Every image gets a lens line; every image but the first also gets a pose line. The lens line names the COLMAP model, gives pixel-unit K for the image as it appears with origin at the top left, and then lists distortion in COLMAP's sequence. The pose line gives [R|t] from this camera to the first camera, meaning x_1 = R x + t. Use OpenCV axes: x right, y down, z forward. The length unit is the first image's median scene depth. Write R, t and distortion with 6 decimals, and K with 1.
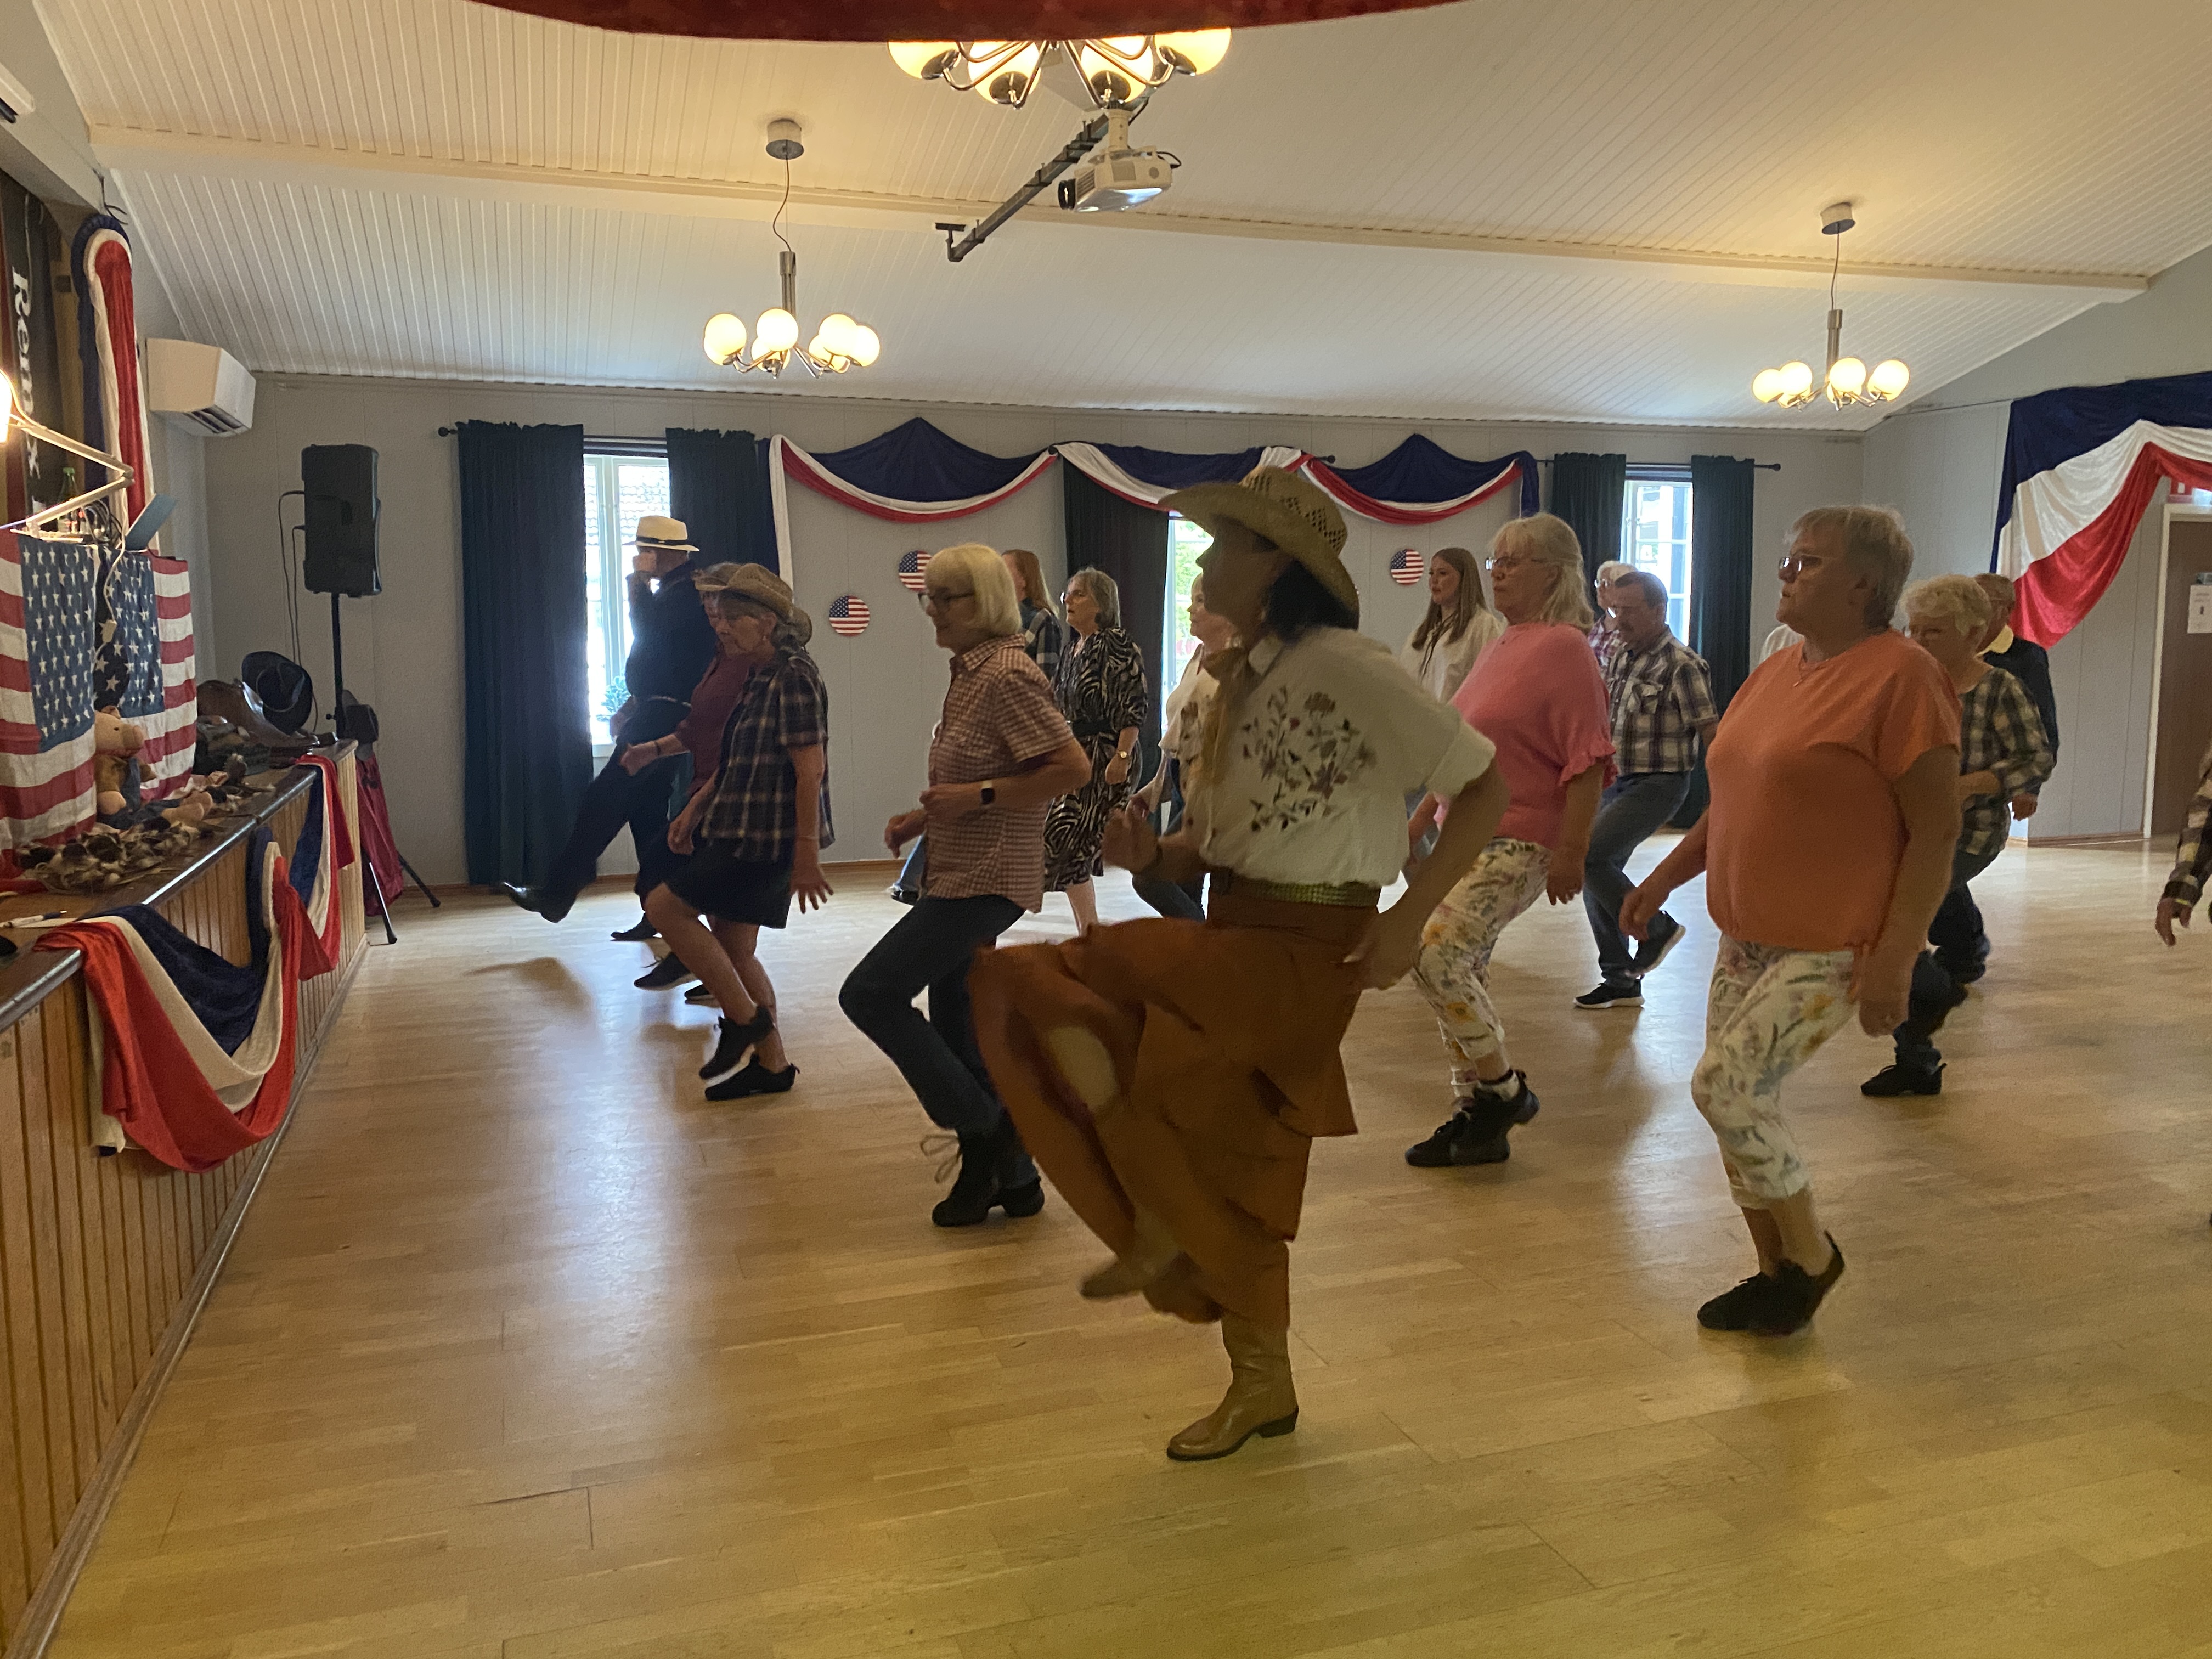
lens RADIAL K [[1687.2, 0, 1077.6], [0, 1687.2, 804.2], [0, 0, 1]] dist [0.034779, -0.046573]
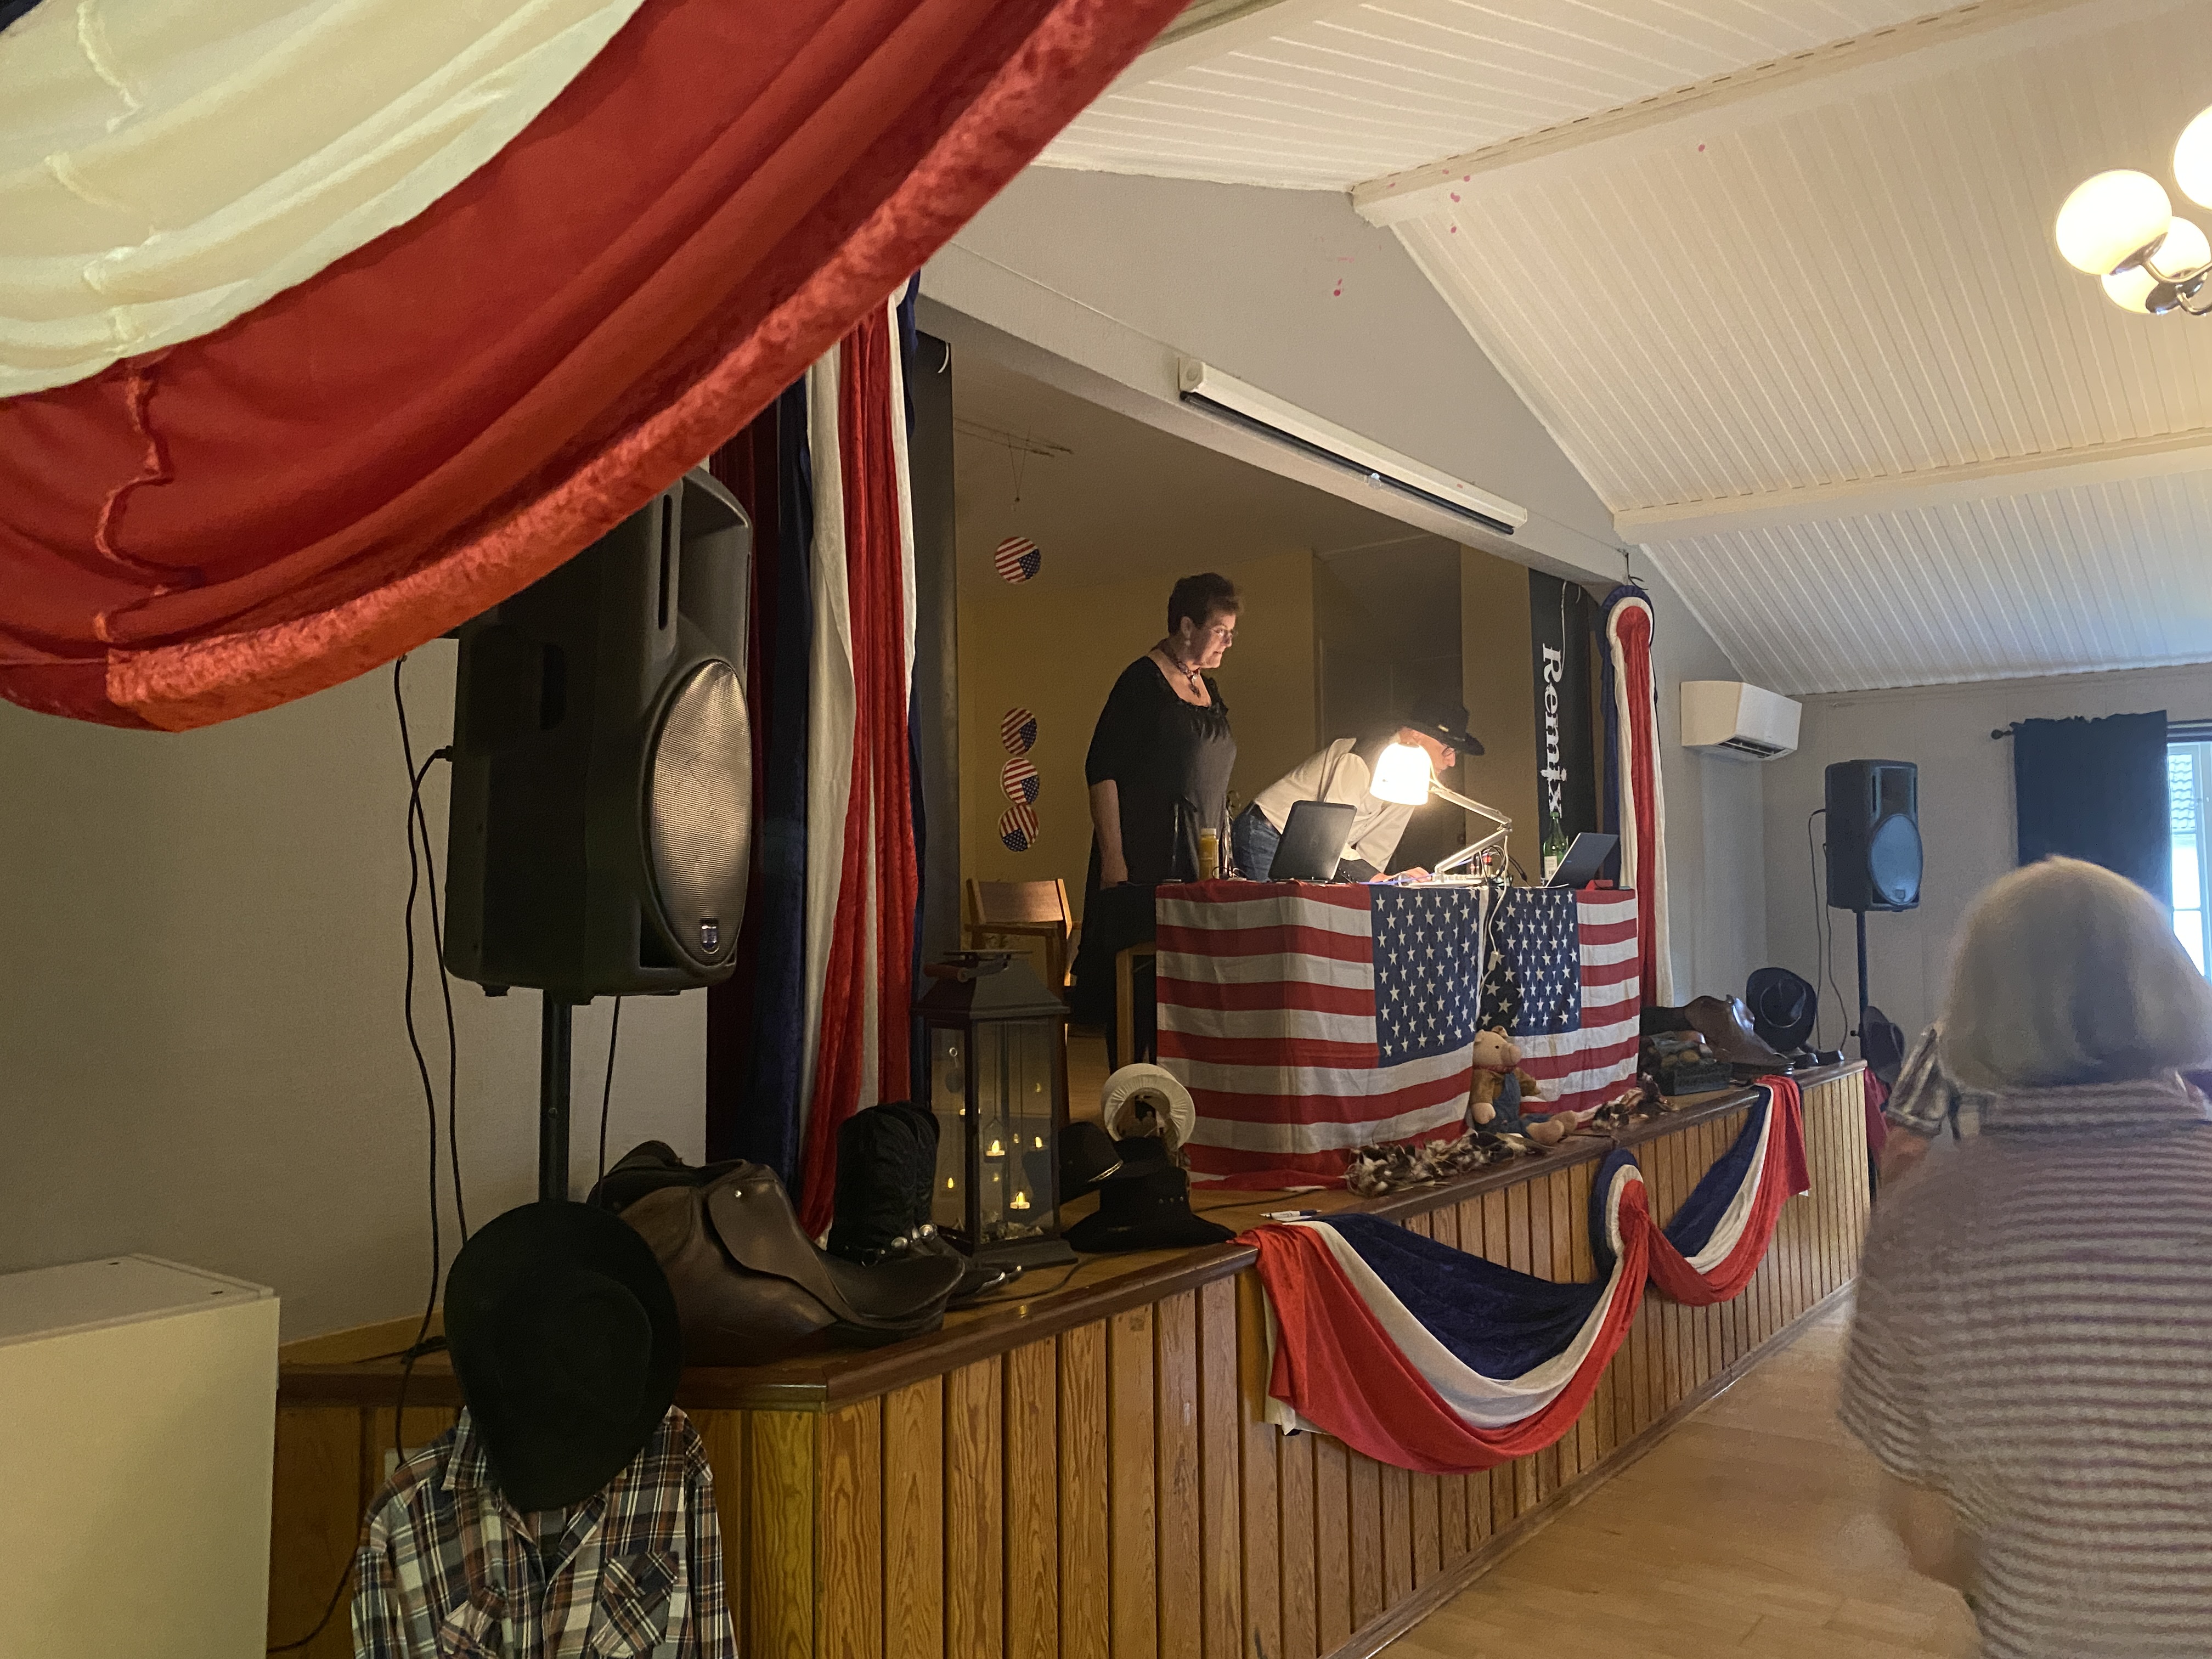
lens RADIAL K [[1687.2, 0, 1114.5], [0, 1687.2, 808.5], [0, 0, 1]] dist [0.034779, -0.046573]
pose [[0.557359, -0.053830, -0.828525, 0.208997], [-0.082759, 0.989325, -0.119950, -0.040465], [0.826137, 0.135423, 0.546954, 0.136228]]
